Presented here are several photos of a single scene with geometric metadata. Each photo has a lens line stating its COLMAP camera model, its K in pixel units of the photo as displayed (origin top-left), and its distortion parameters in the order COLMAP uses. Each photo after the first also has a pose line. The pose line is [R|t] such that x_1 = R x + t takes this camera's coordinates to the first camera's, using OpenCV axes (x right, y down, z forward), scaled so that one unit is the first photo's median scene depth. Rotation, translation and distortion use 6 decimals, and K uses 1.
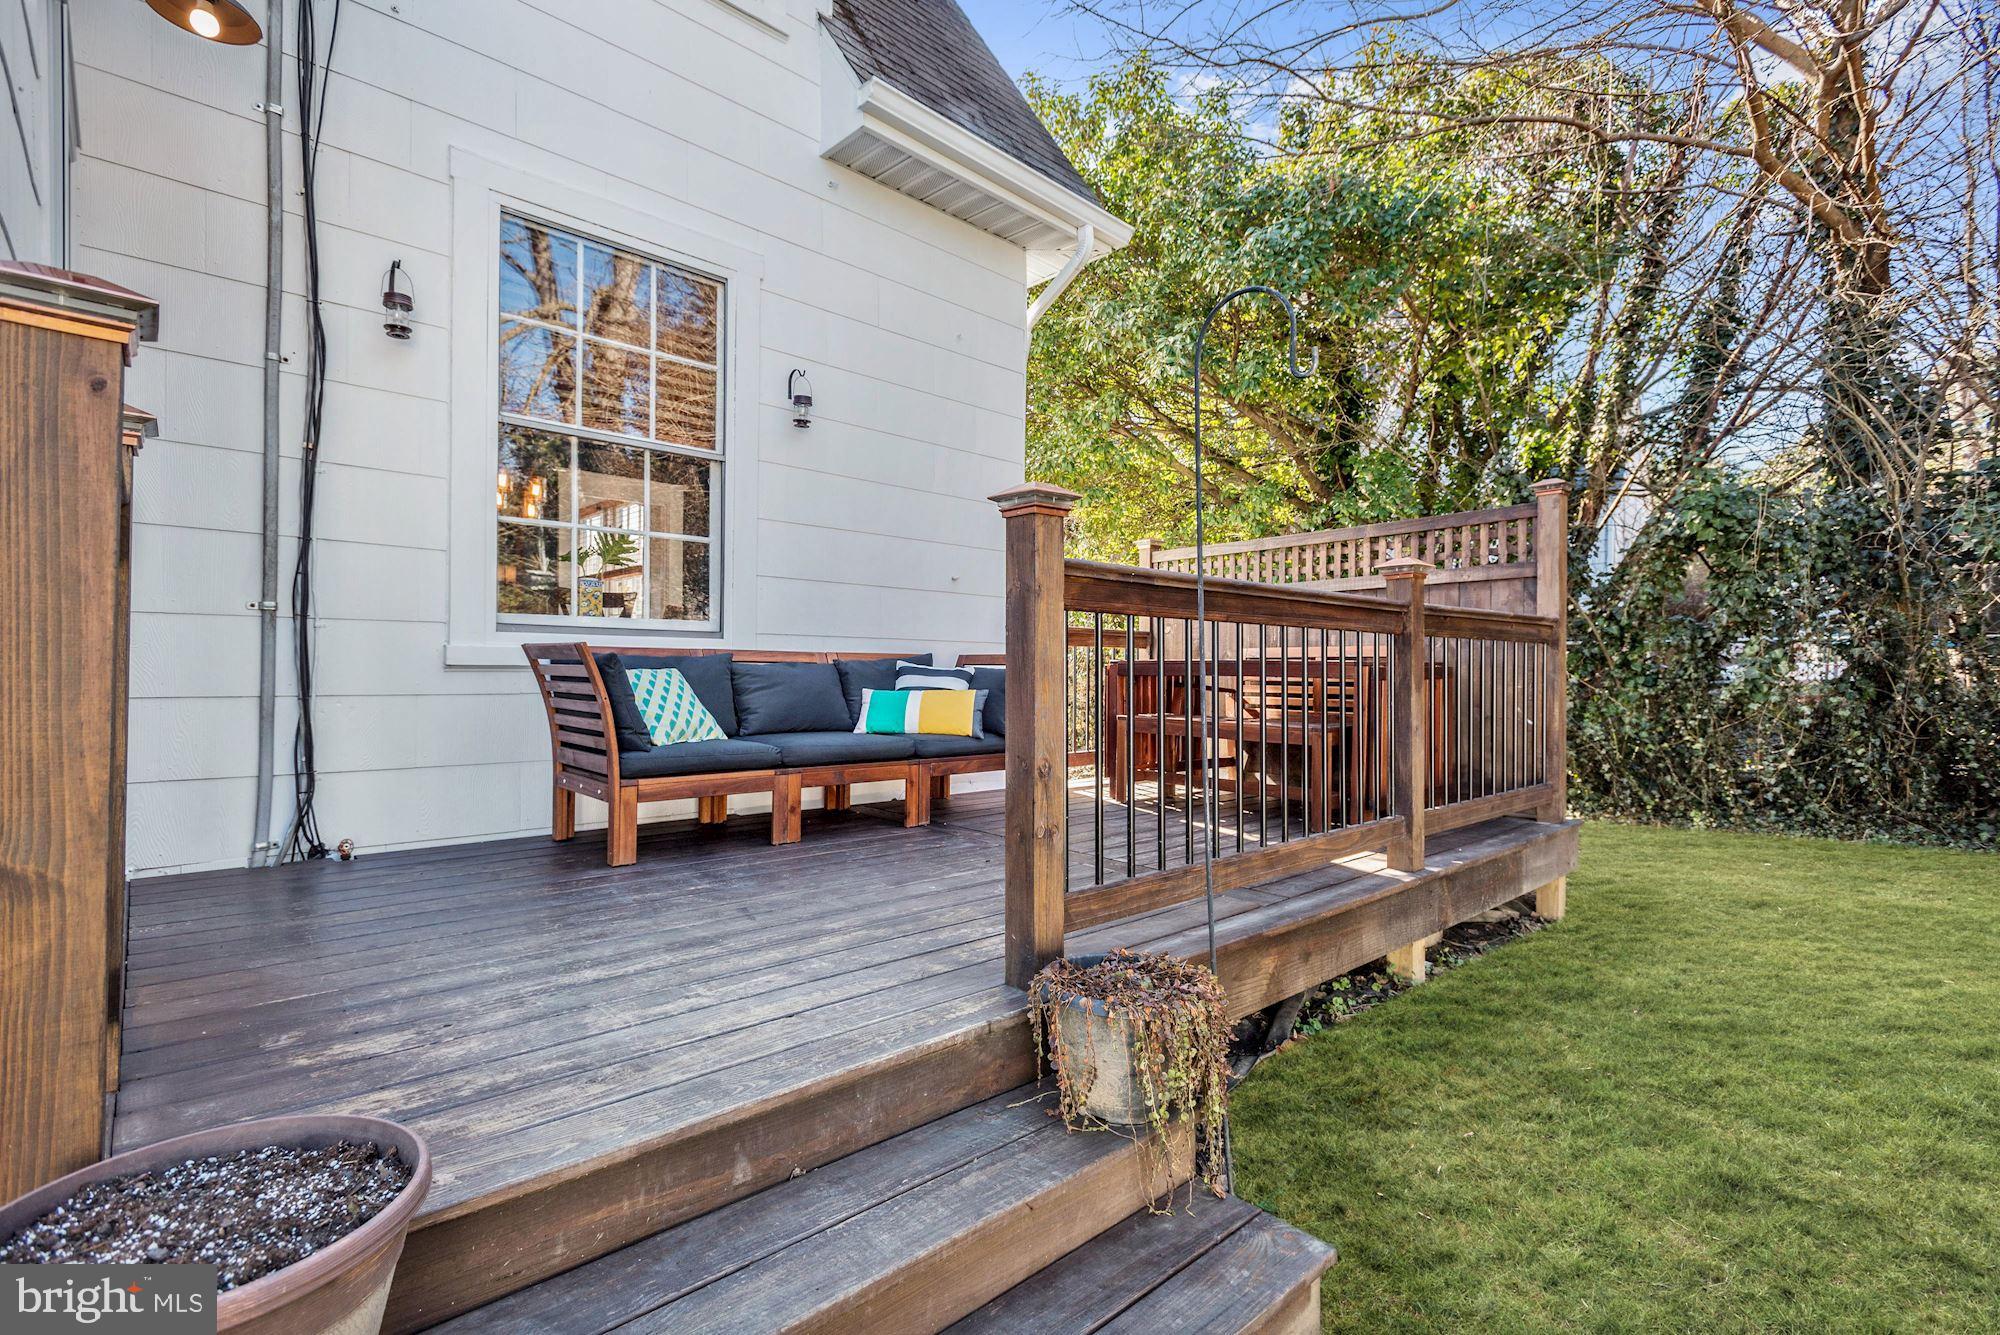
lens RADIAL K [[955.6, 0, 994.4], [0, 955.6, 669.3], [0, 0, 1]] dist [-0.056072, 0.024842]
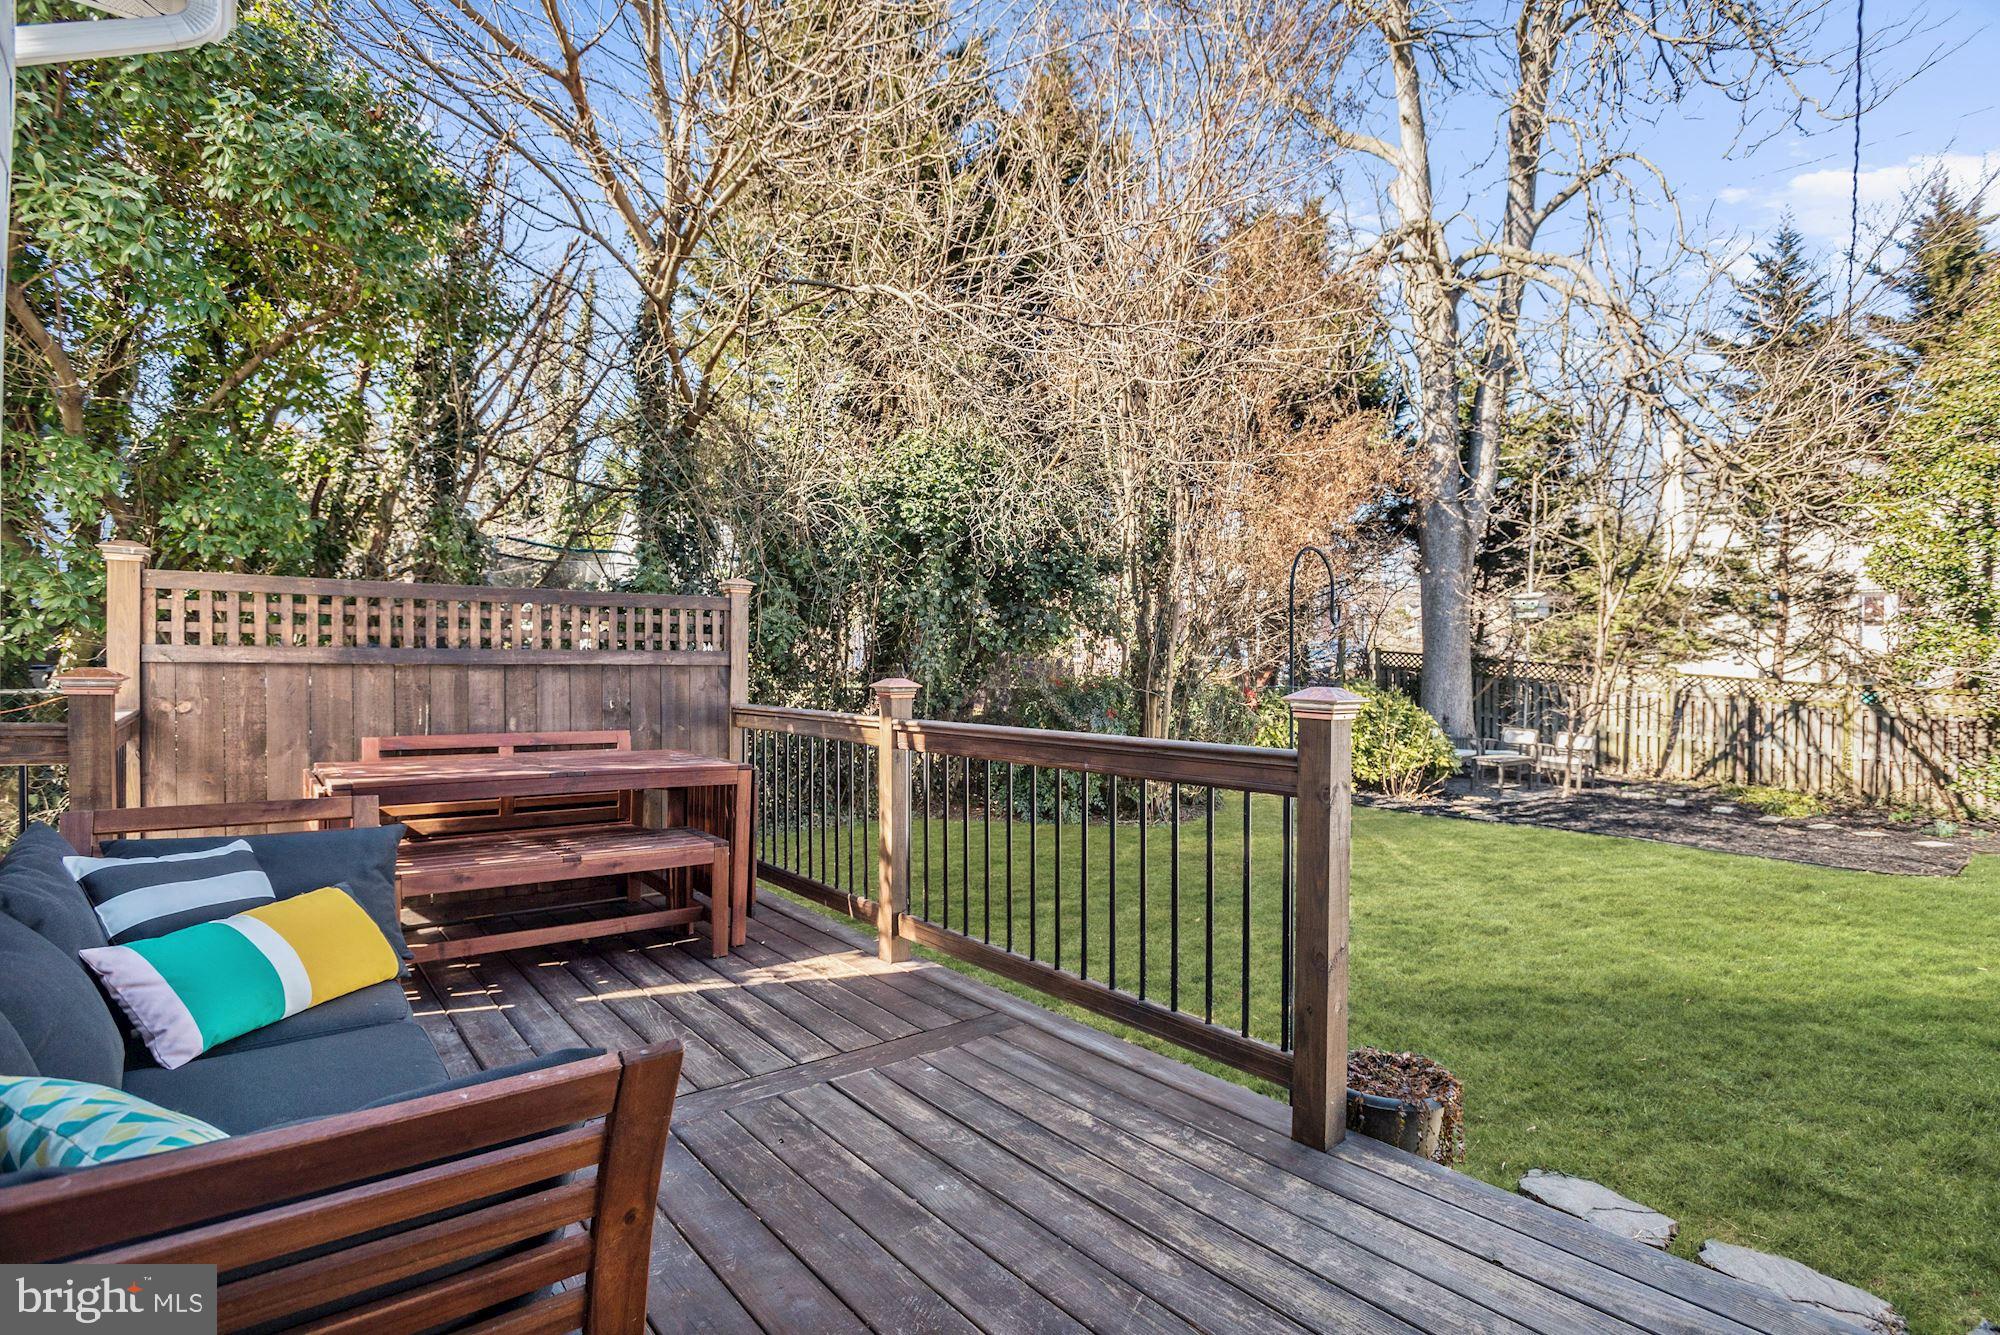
lens RADIAL K [[947.0, 0, 1000.0], [0, 947.0, 667.5], [0, 0, 1]] dist [-0.001479, -0.000161]
pose [[0.072188, -0.002067, 0.997389, -0.635478], [-0.007691, 0.999967, 0.002629, -0.128901], [-0.997361, -0.007860, 0.072170, 0.764706]]
